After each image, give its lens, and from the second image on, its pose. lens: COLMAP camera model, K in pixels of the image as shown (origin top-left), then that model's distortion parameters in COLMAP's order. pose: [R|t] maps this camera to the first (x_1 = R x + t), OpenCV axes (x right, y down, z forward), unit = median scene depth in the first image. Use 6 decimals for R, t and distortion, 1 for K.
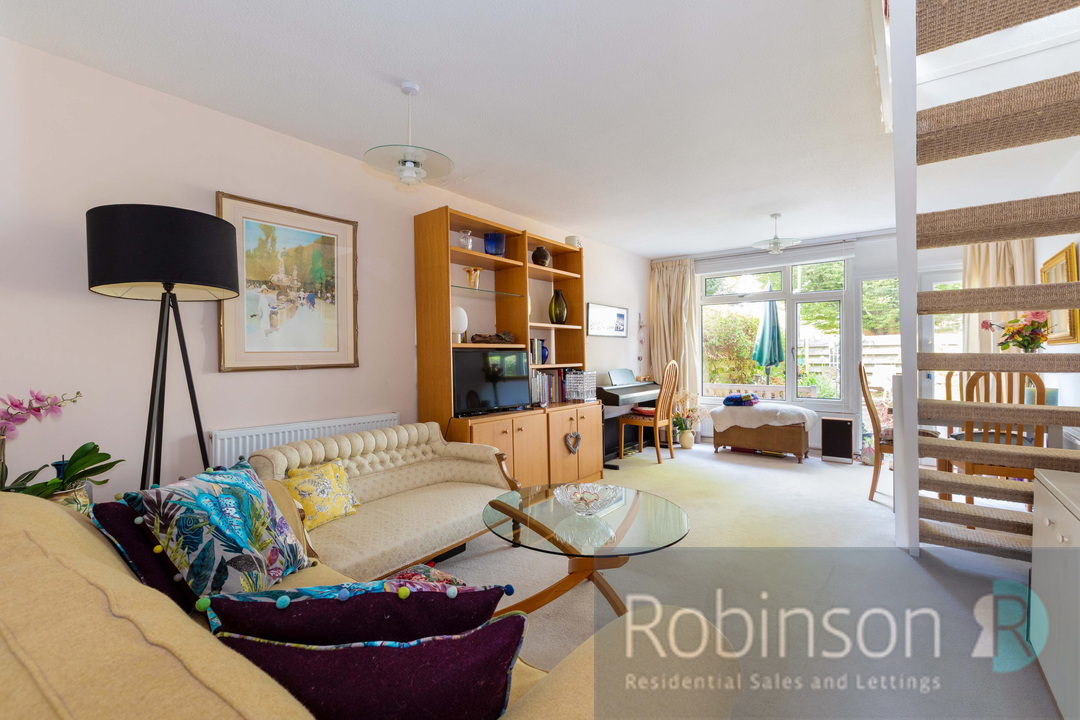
lens RADIAL K [[478.6, 0, 540.0], [0, 478.6, 360.0], [0, 0, 1]] dist [-0.000486, 0.000110]
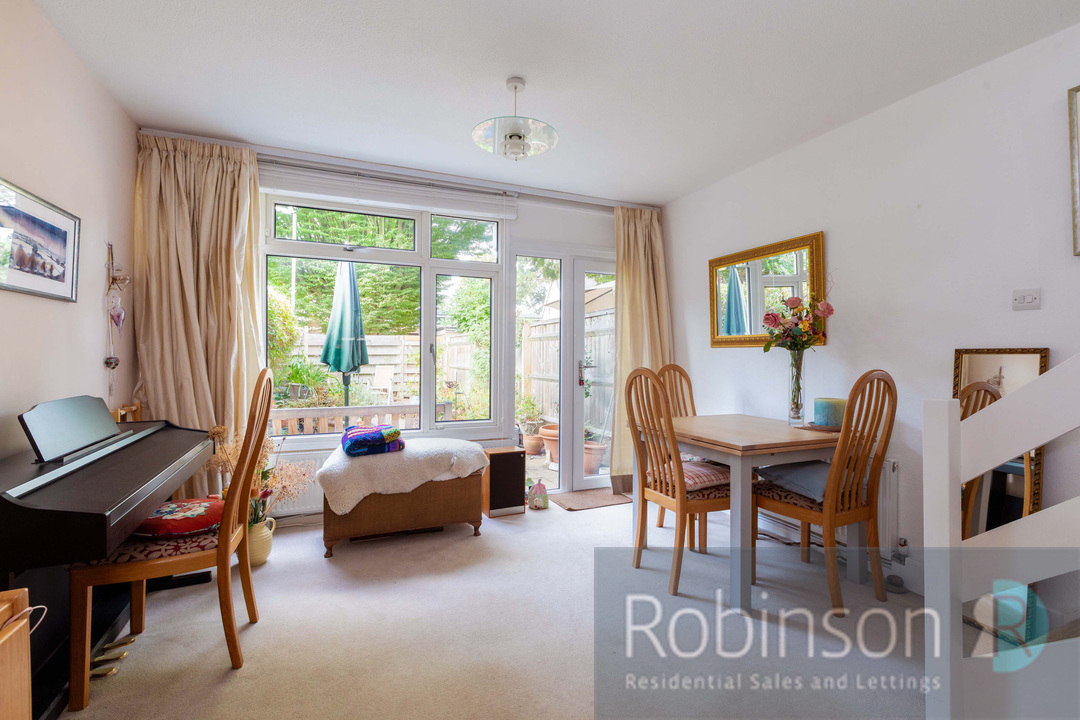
lens RADIAL K [[478.6, 0, 540.0], [0, 478.6, 360.0], [0, 0, 1]] dist [-0.000486, 0.000110]
pose [[0.492508, -0.002064, 0.870305, 0.047973], [0.000637, 0.999998, 0.002011, -0.006232], [-0.870308, -0.000436, 0.492508, 0.554572]]
